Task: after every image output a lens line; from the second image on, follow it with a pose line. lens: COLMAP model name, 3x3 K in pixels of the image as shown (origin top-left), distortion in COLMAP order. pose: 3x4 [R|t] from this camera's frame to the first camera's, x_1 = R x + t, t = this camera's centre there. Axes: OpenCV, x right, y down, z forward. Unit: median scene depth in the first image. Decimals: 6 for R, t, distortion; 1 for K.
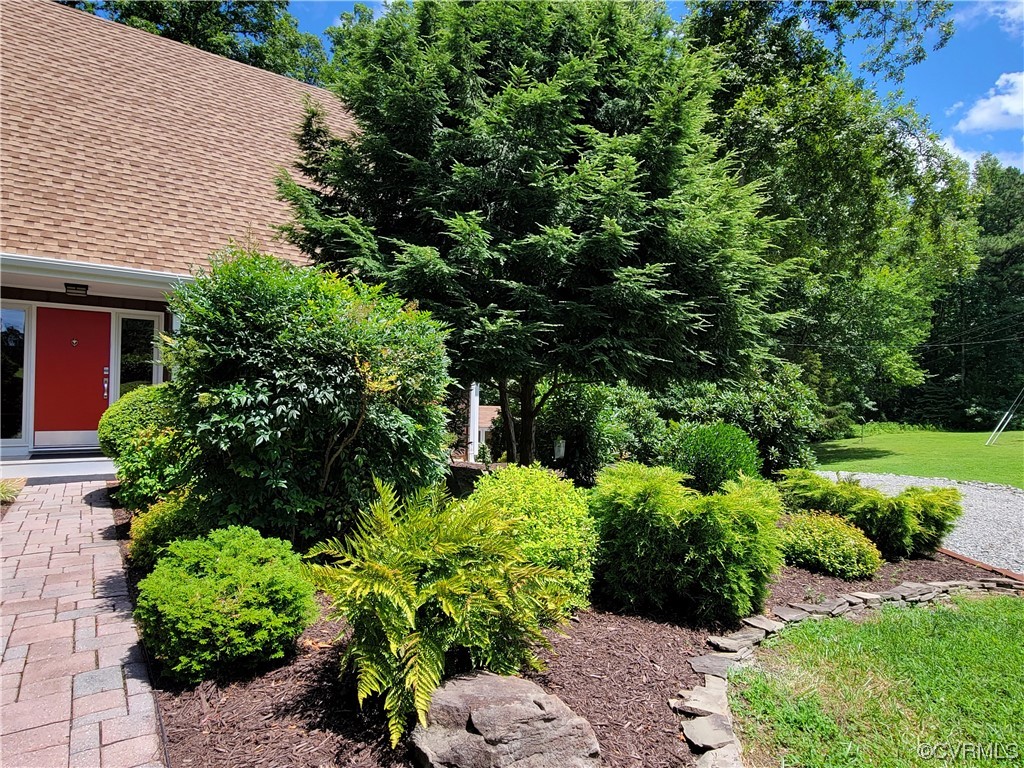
lens RADIAL K [[563.4, 0, 514.1], [0, 563.4, 389.4], [0, 0, 1]] dist [0.003331, -0.003631]
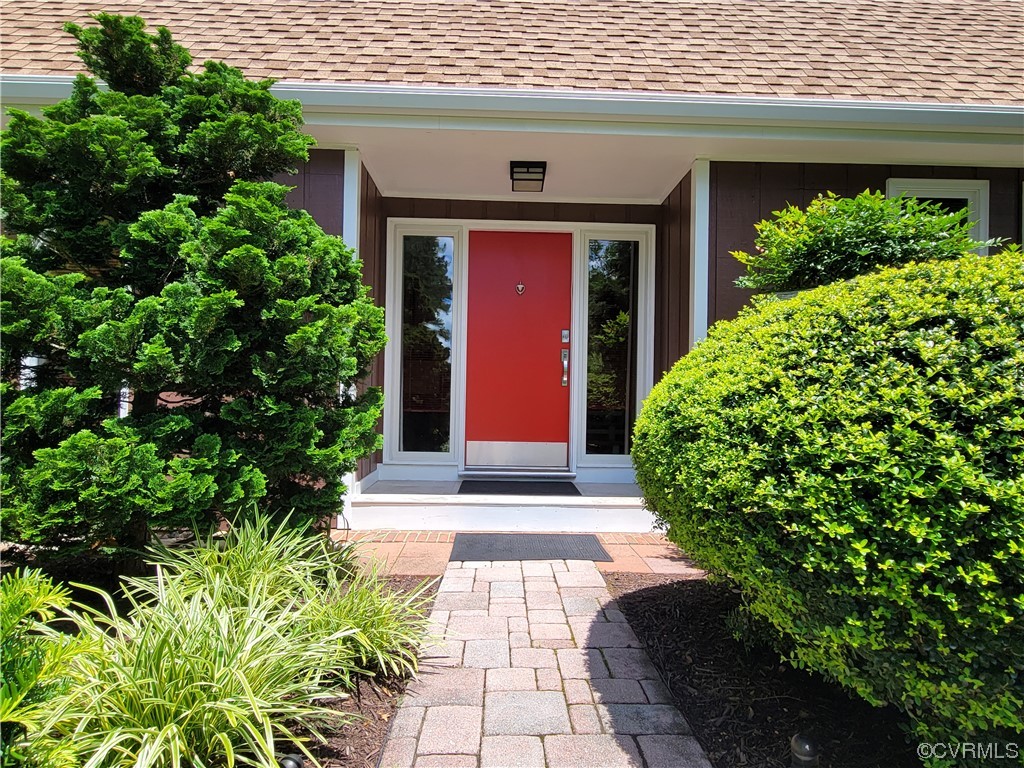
lens RADIAL K [[563.4, 0, 514.1], [0, 563.4, 389.4], [0, 0, 1]] dist [0.003331, -0.003631]
pose [[0.817245, -0.030229, -0.575496, -0.488033], [0.004548, 0.998931, -0.046012, 0.047912], [0.576272, 0.034986, 0.816509, 0.567700]]
